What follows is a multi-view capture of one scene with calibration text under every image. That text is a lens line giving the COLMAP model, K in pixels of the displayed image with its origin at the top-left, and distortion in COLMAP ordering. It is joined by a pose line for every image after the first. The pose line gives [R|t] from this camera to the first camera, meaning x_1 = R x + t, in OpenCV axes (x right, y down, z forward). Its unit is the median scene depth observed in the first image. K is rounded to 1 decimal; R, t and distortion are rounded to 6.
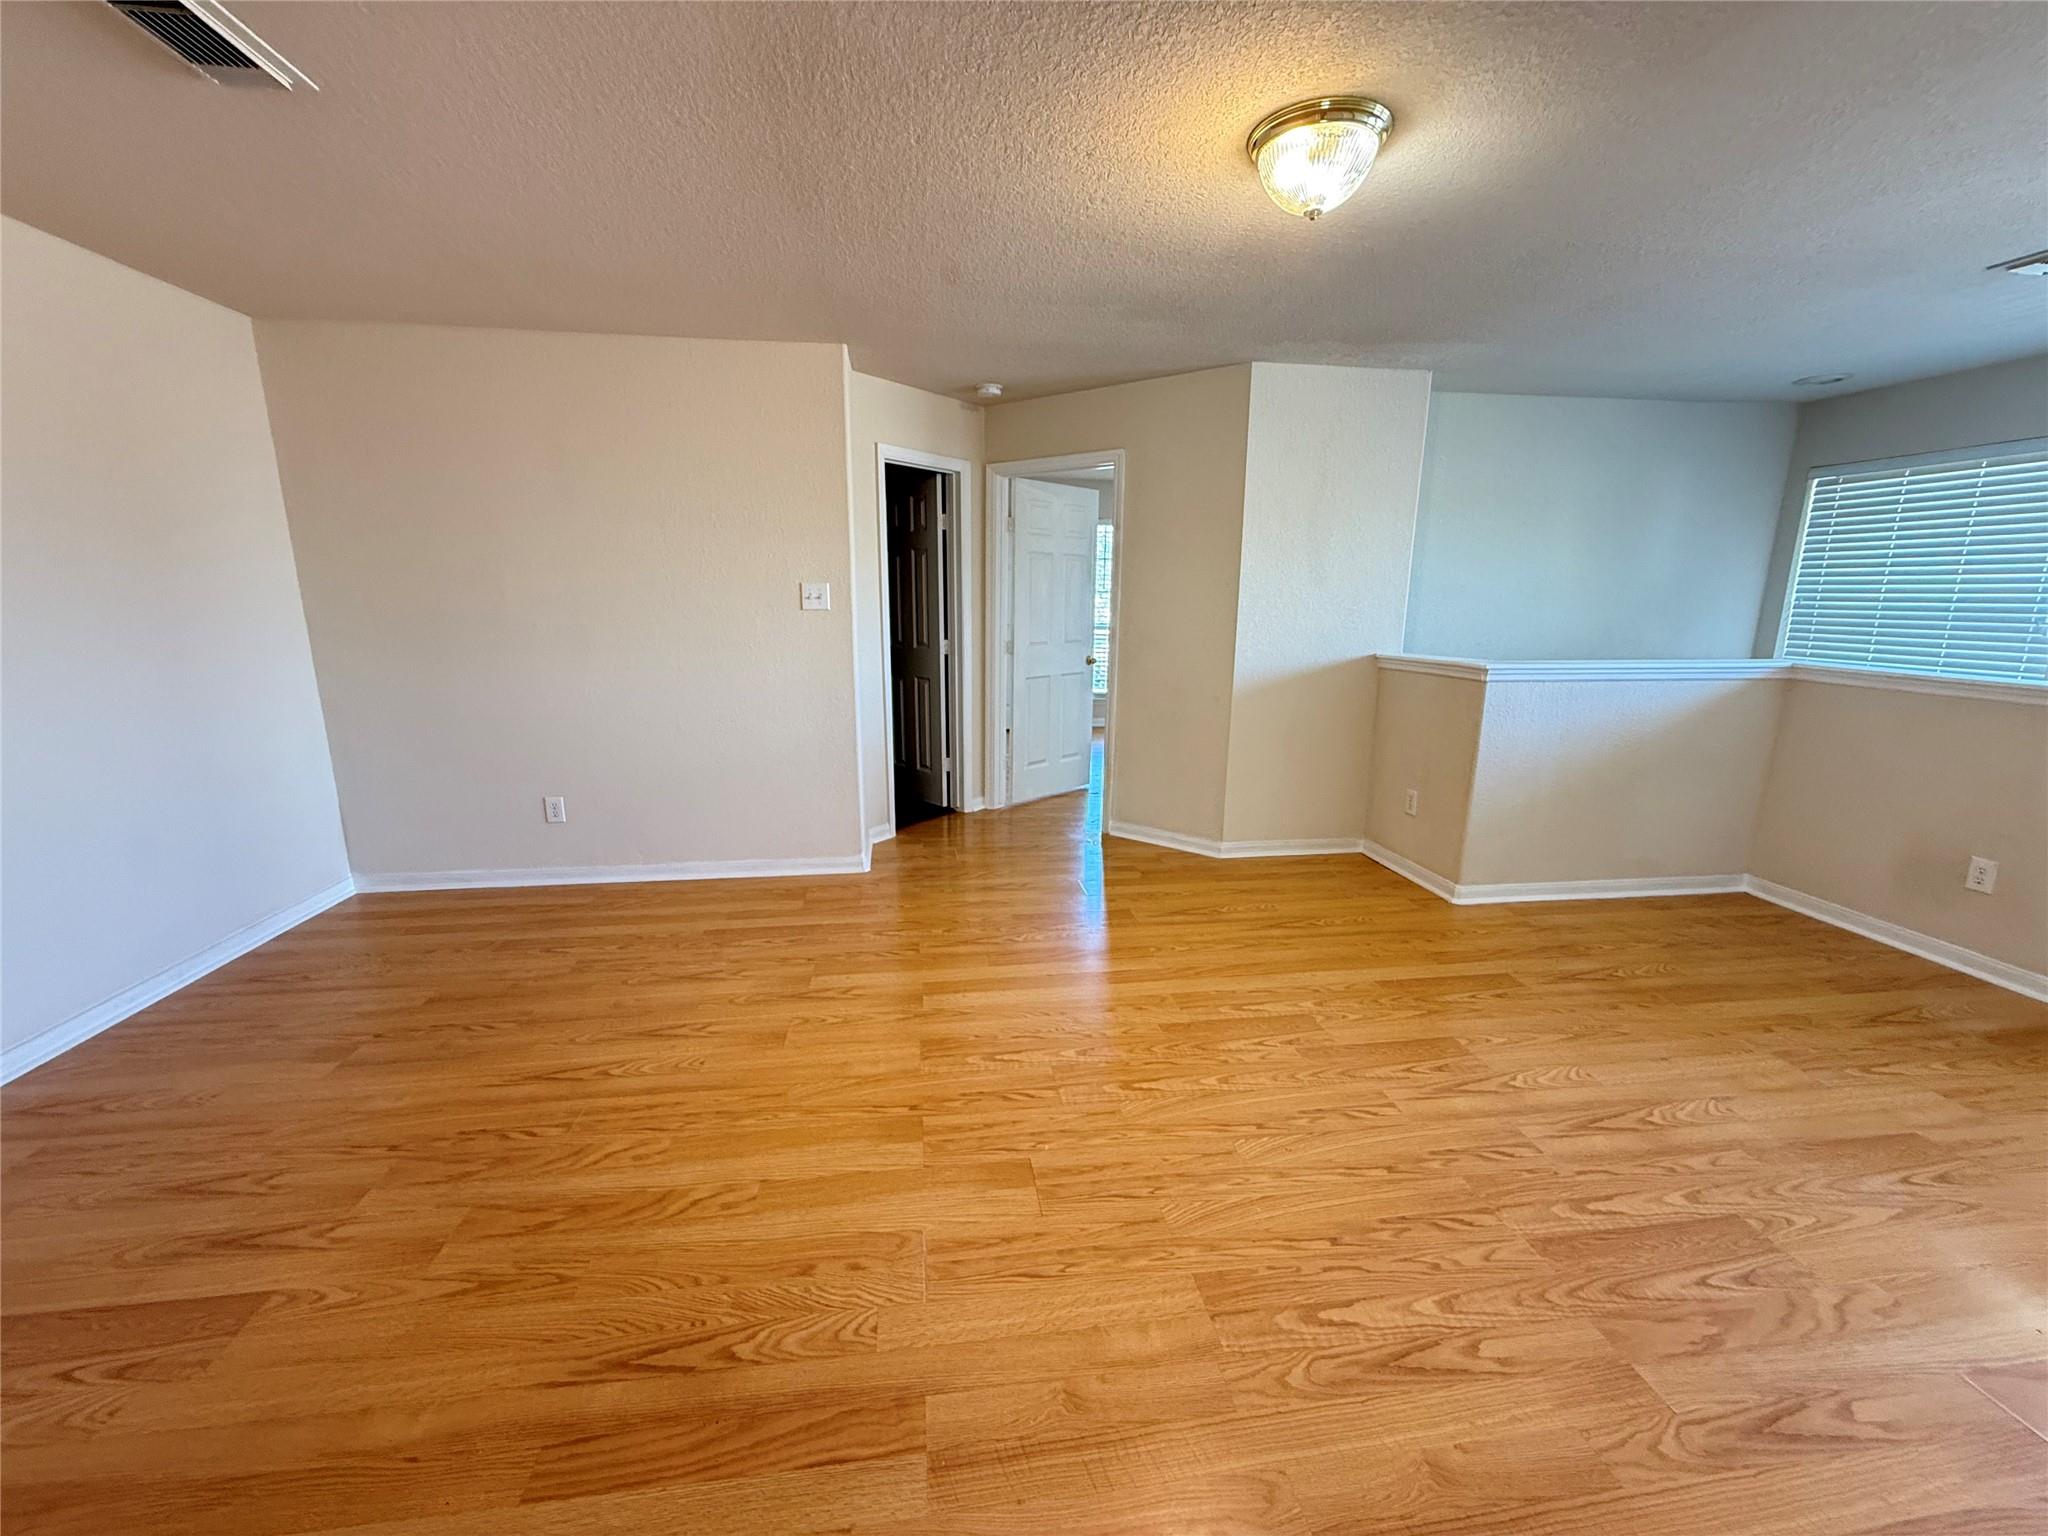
lens RADIAL K [[815.2, 0, 1018.1], [0, 815.2, 757.4], [0, 0, 1]] dist [0.000568, 0.000553]
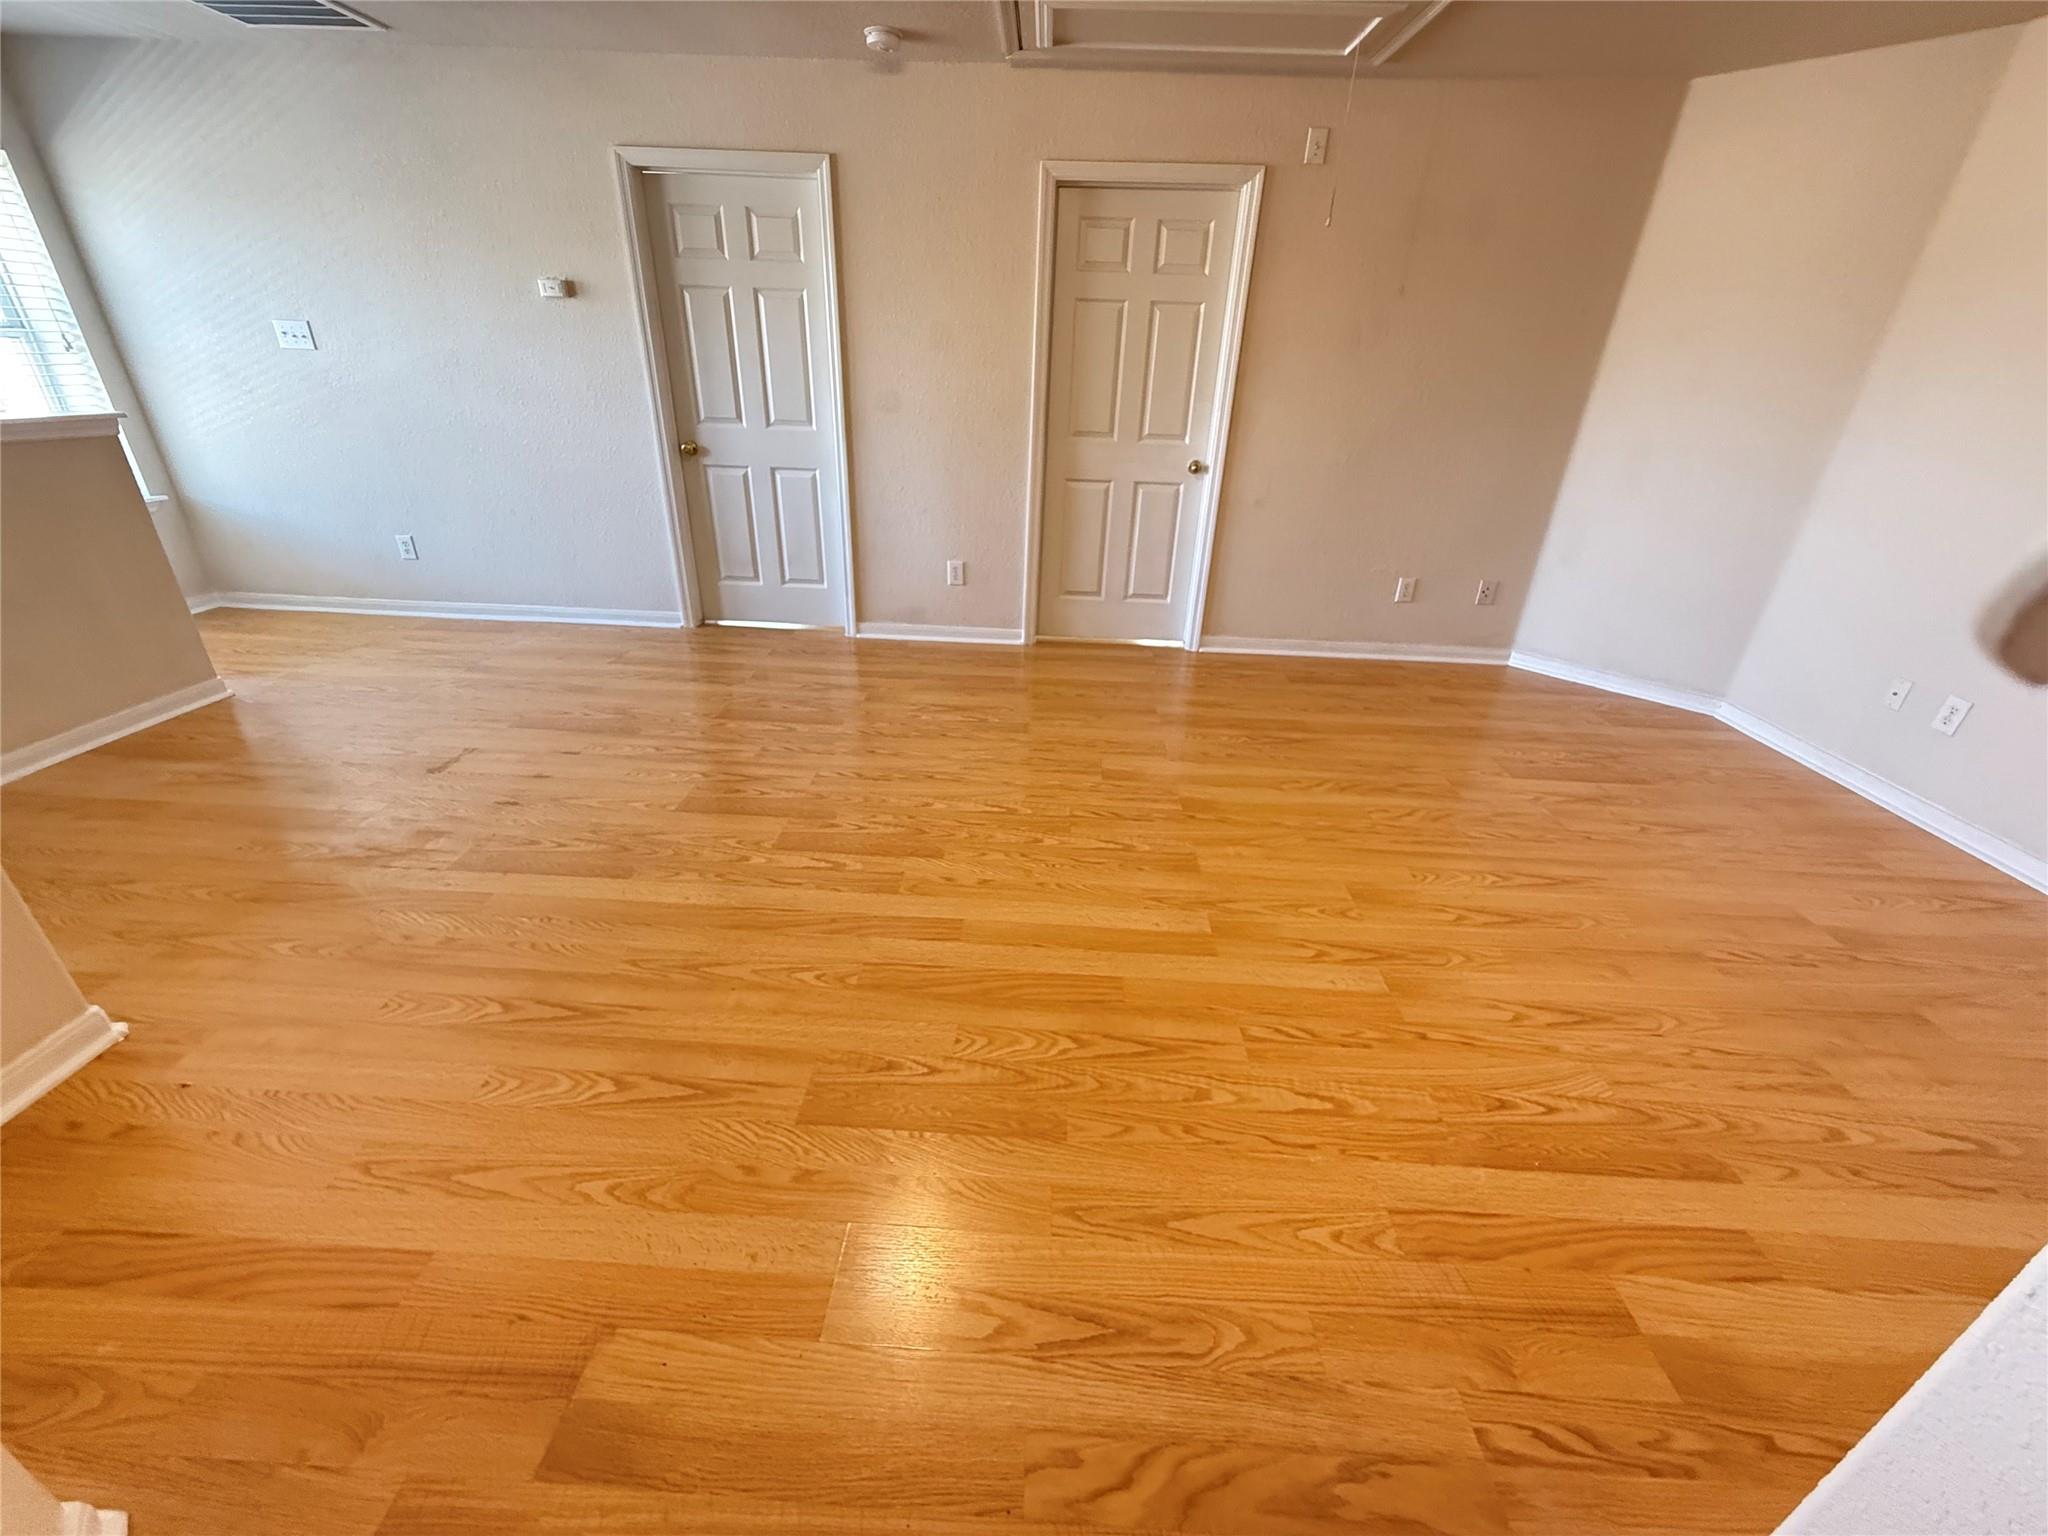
lens RADIAL K [[815.2, 0, 1009.2], [0, 815.2, 767.9], [0, 0, 1]] dist [0.000568, 0.000553]
pose [[-0.981603, -0.117840, 0.150228, -0.029186], [-0.000091, 0.787106, 0.616818, -0.339337], [-0.190931, 0.605457, -0.772637, 1.715803]]
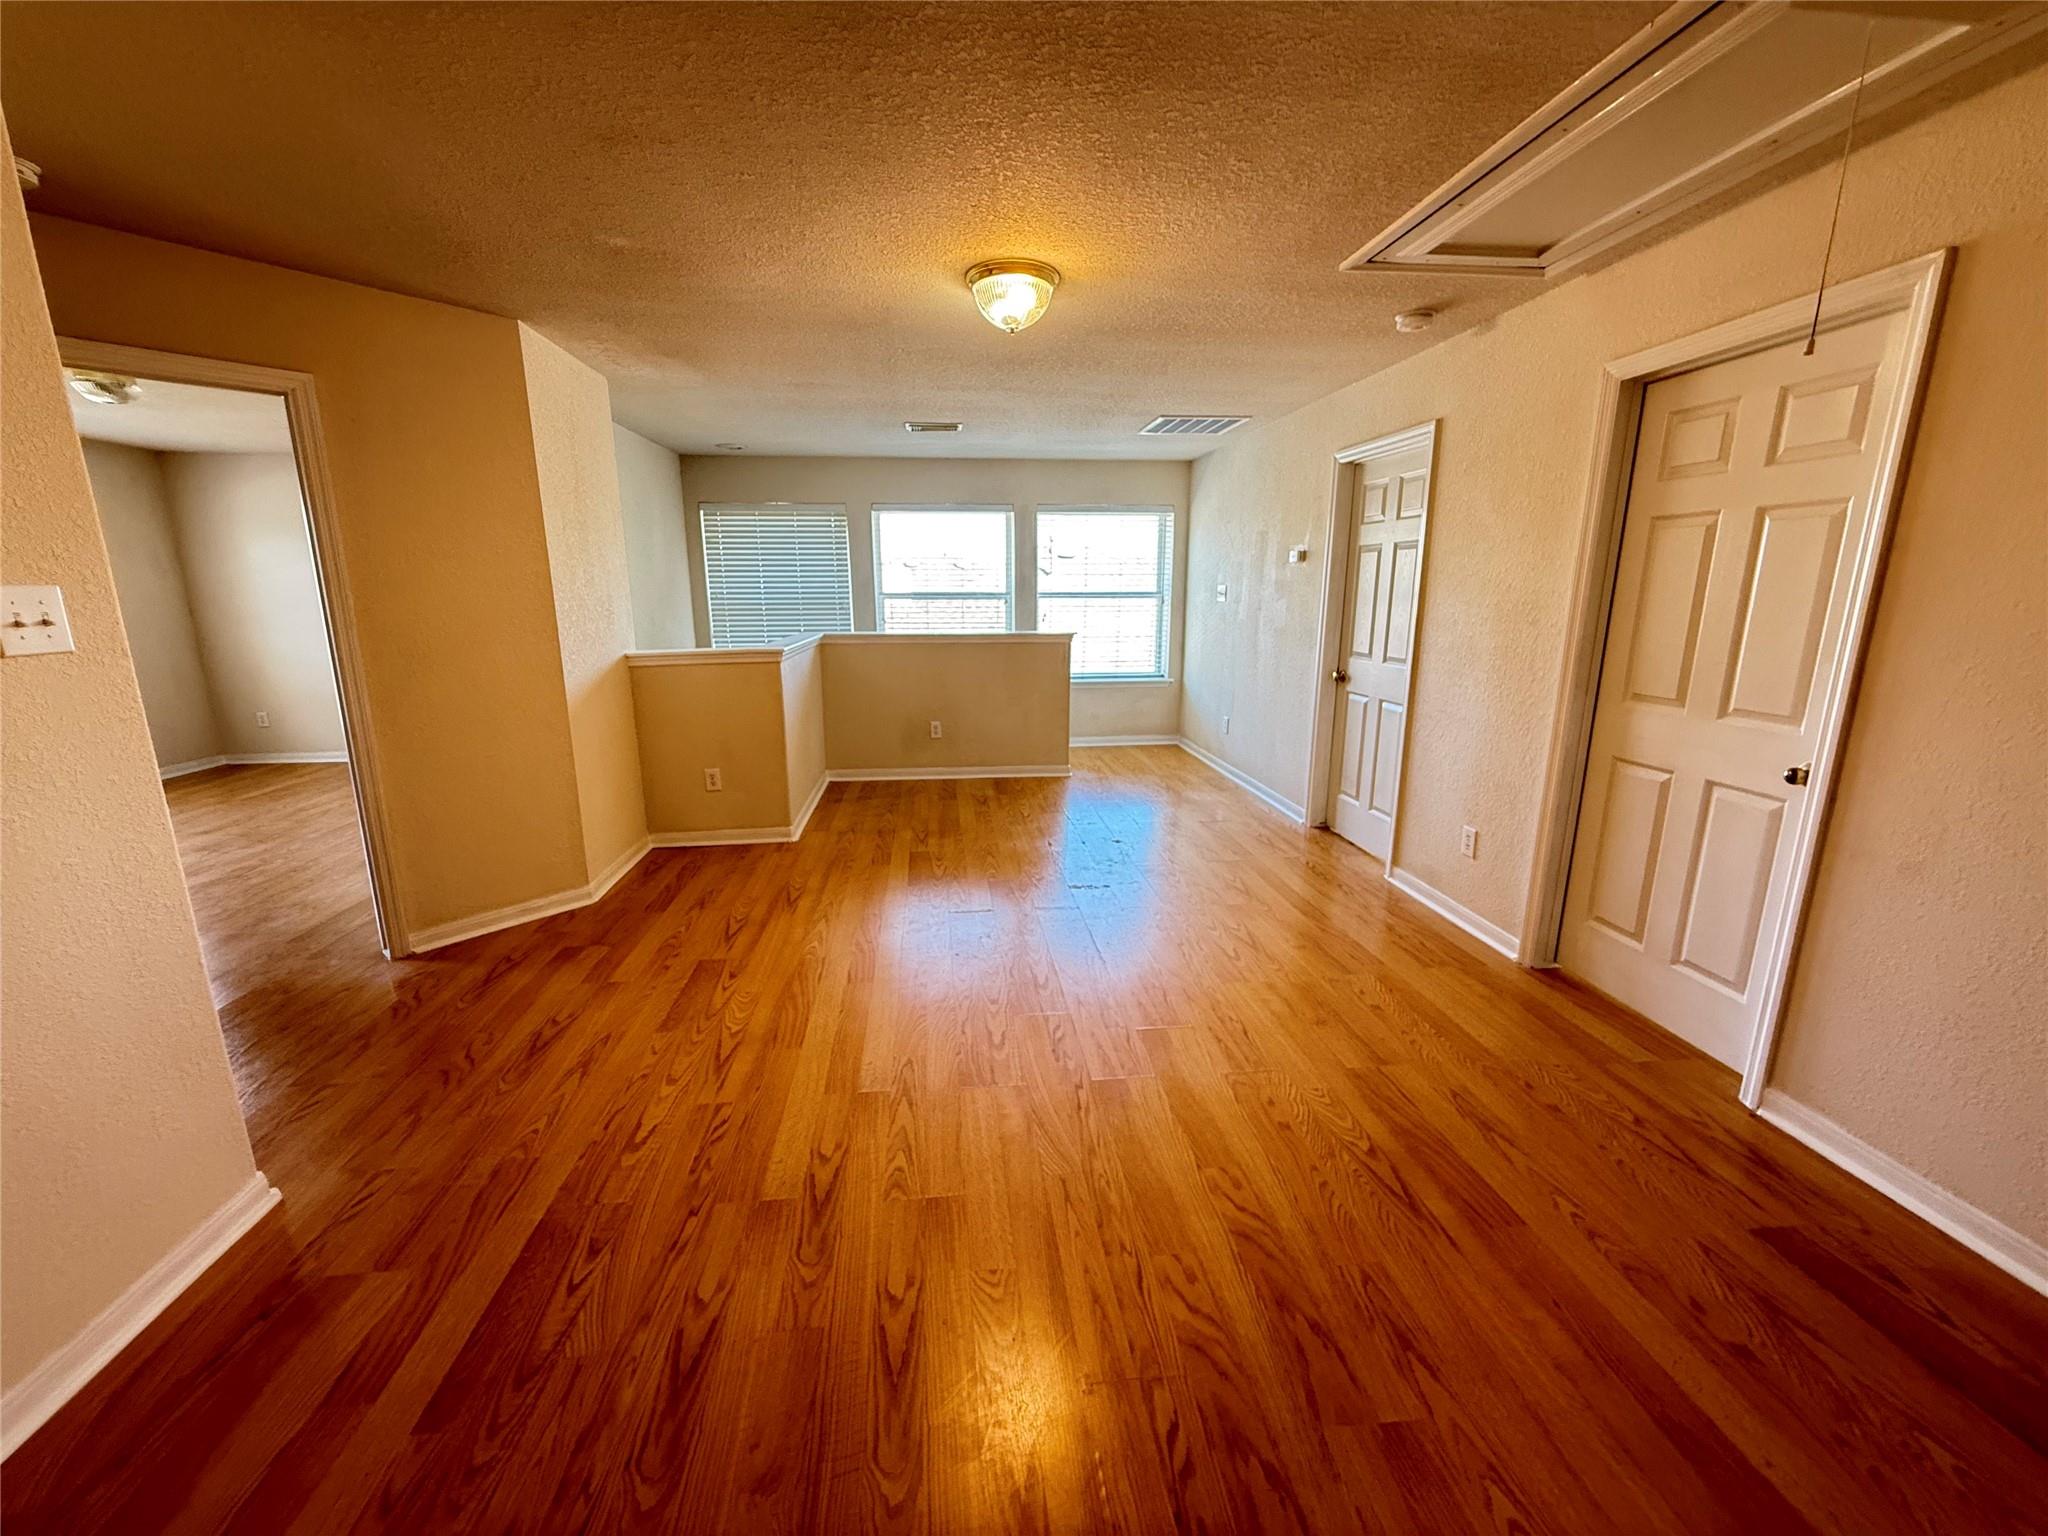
lens RADIAL K [[815.2, 0, 1015.4], [0, 815.2, 759.7], [0, 0, 1]] dist [0.000568, 0.000553]
pose [[0.034163, -0.212573, 0.976548, -0.935010], [0.205675, 0.957698, 0.201275, -0.176729], [-0.978024, 0.193975, 0.076439, 0.804110]]
